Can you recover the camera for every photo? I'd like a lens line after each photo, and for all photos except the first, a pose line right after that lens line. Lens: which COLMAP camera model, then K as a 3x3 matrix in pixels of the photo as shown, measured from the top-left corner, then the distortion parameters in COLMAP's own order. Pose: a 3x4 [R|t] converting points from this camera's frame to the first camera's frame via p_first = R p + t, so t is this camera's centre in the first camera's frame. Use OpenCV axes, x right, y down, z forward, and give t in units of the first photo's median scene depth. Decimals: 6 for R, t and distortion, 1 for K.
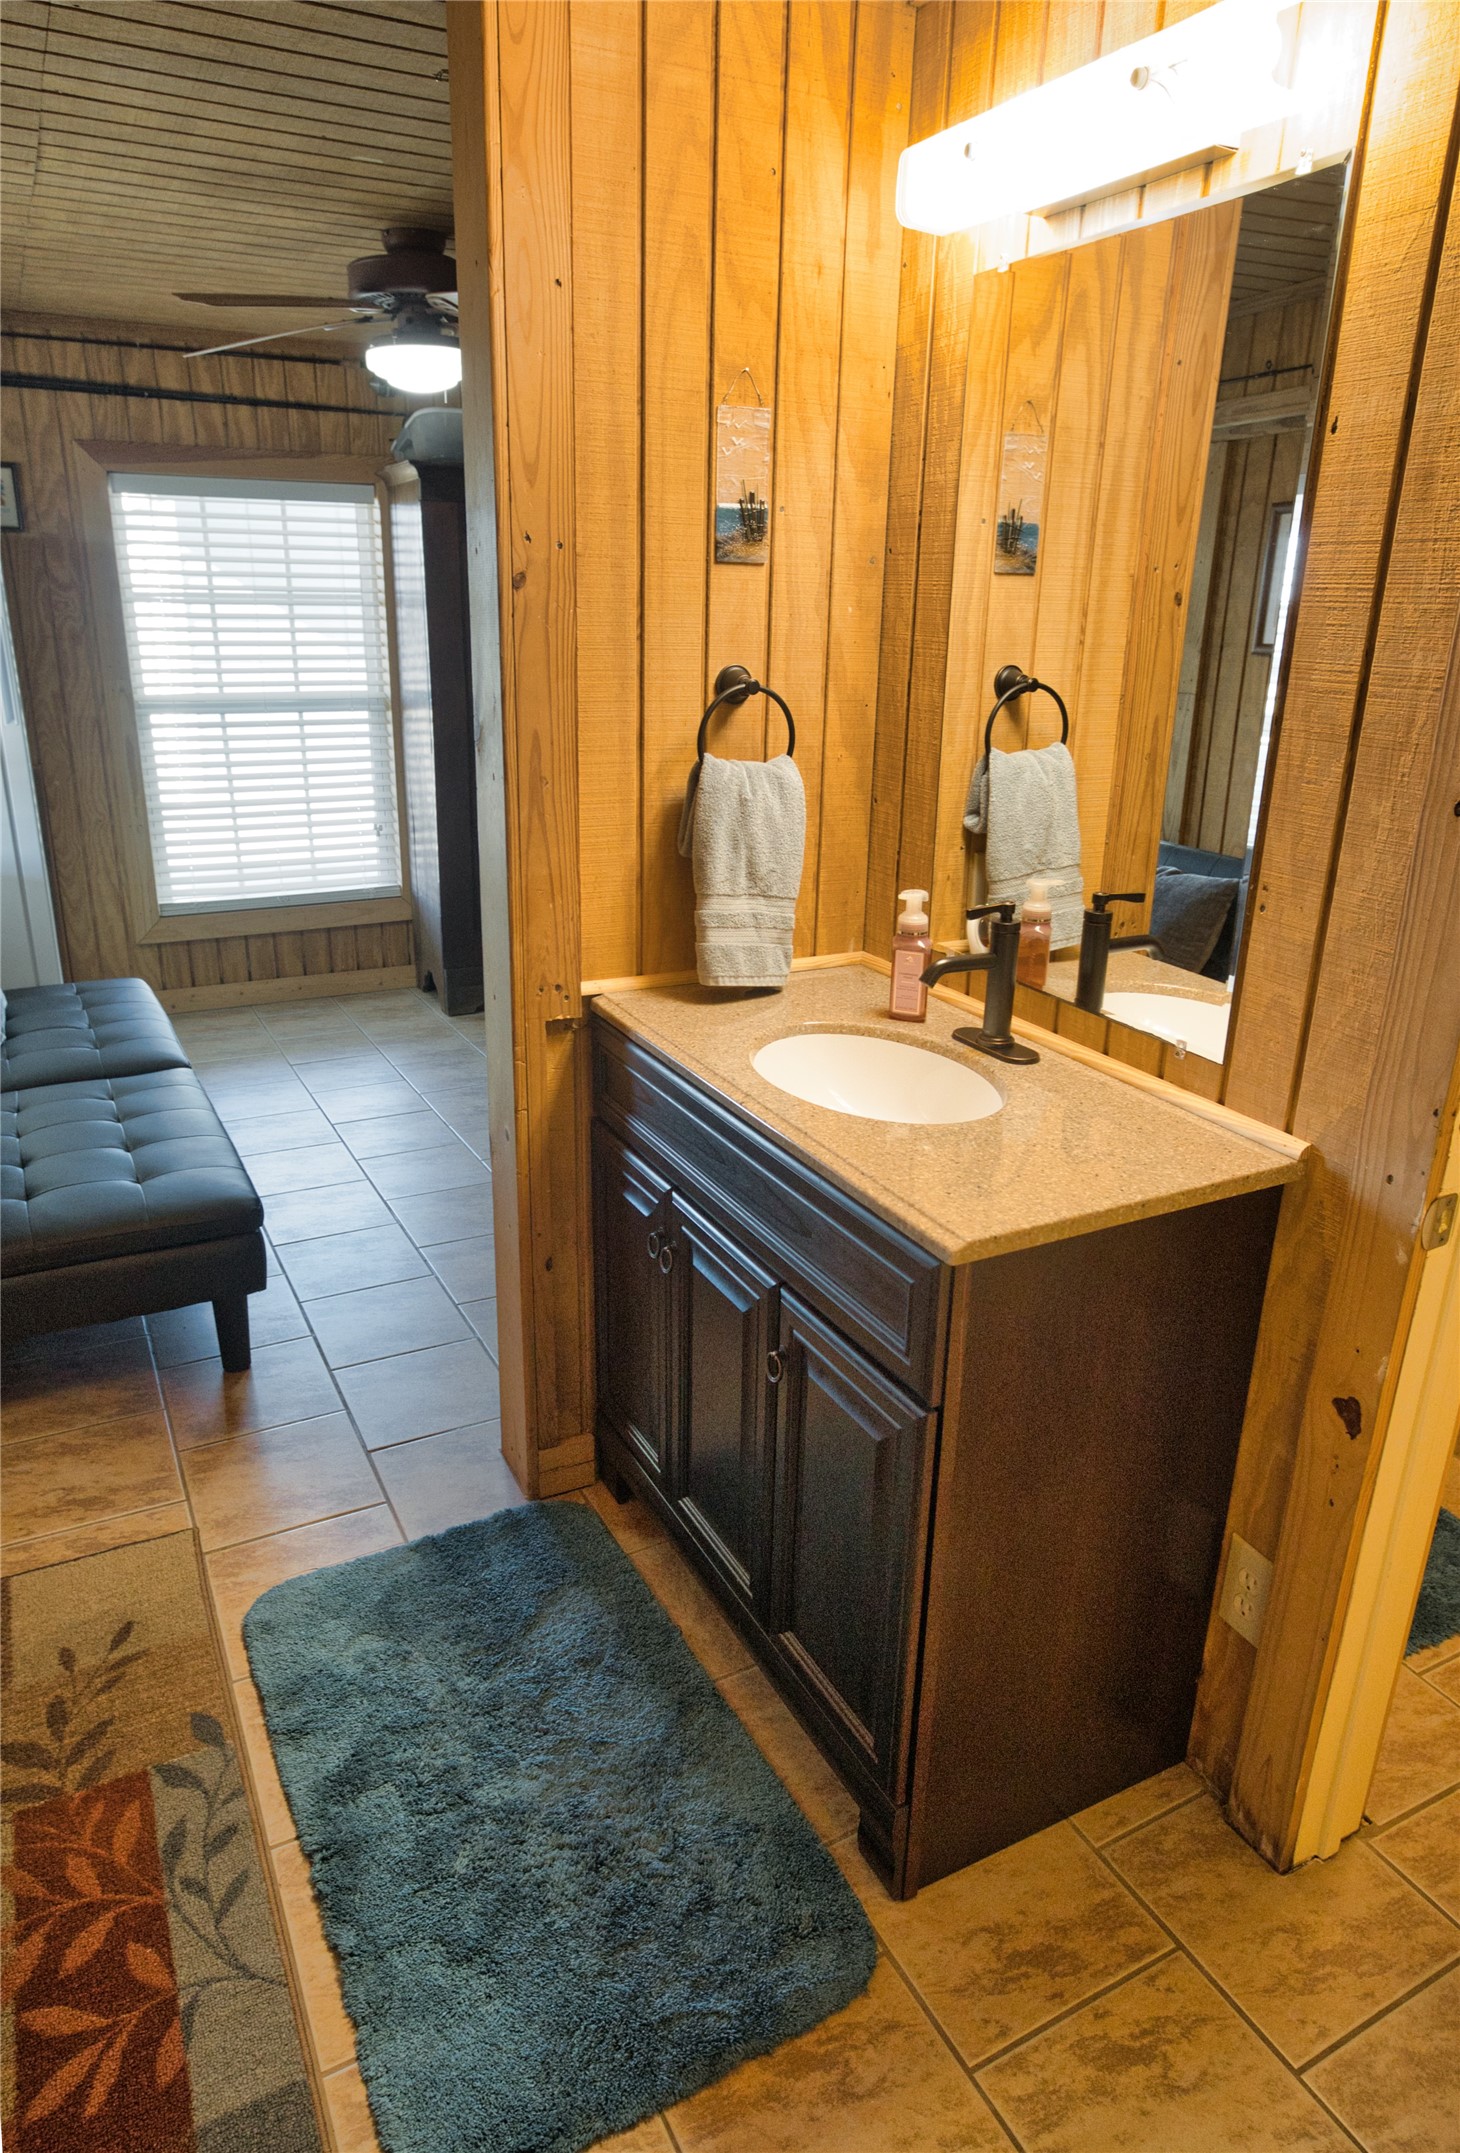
lens RADIAL K [[1347.2, 0, 727.6], [0, 1347.2, 1075.2], [0, 0, 1]] dist [-0.000536, 0.000353]
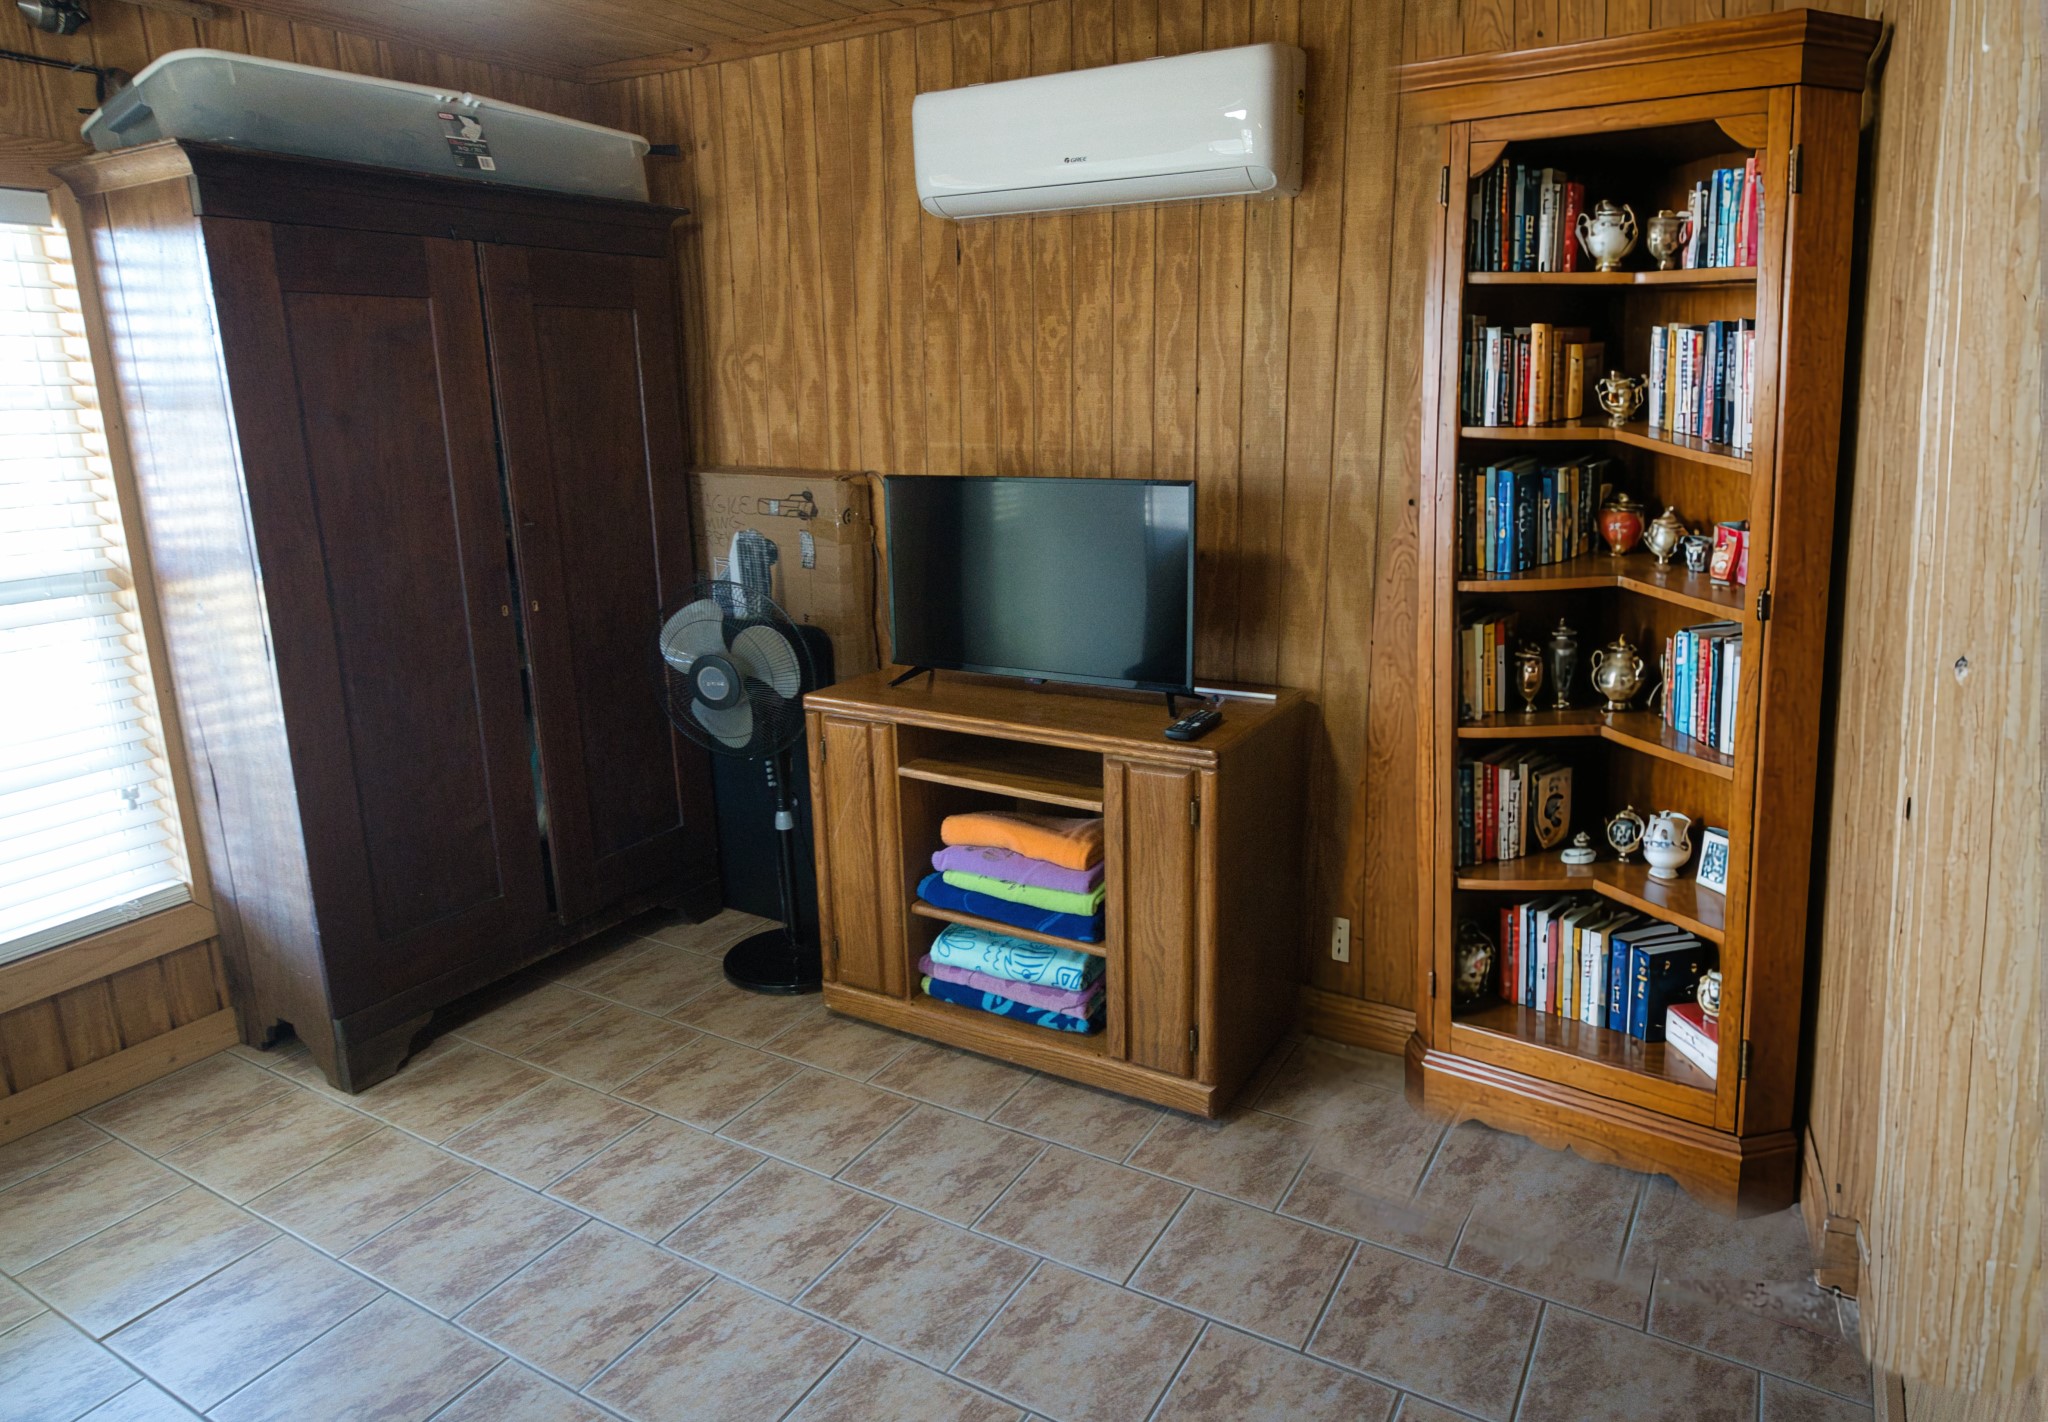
lens RADIAL K [[1281.5, 0, 1023.4], [0, 1281.5, 712.5], [0, 0, 1]] dist [-0.000536, 0.000353]
pose [[0.855115, -0.165875, 0.491187, -0.204183], [0.202892, 0.978940, -0.022628, -0.133941], [-0.477089, 0.119008, 0.870760, 0.366995]]
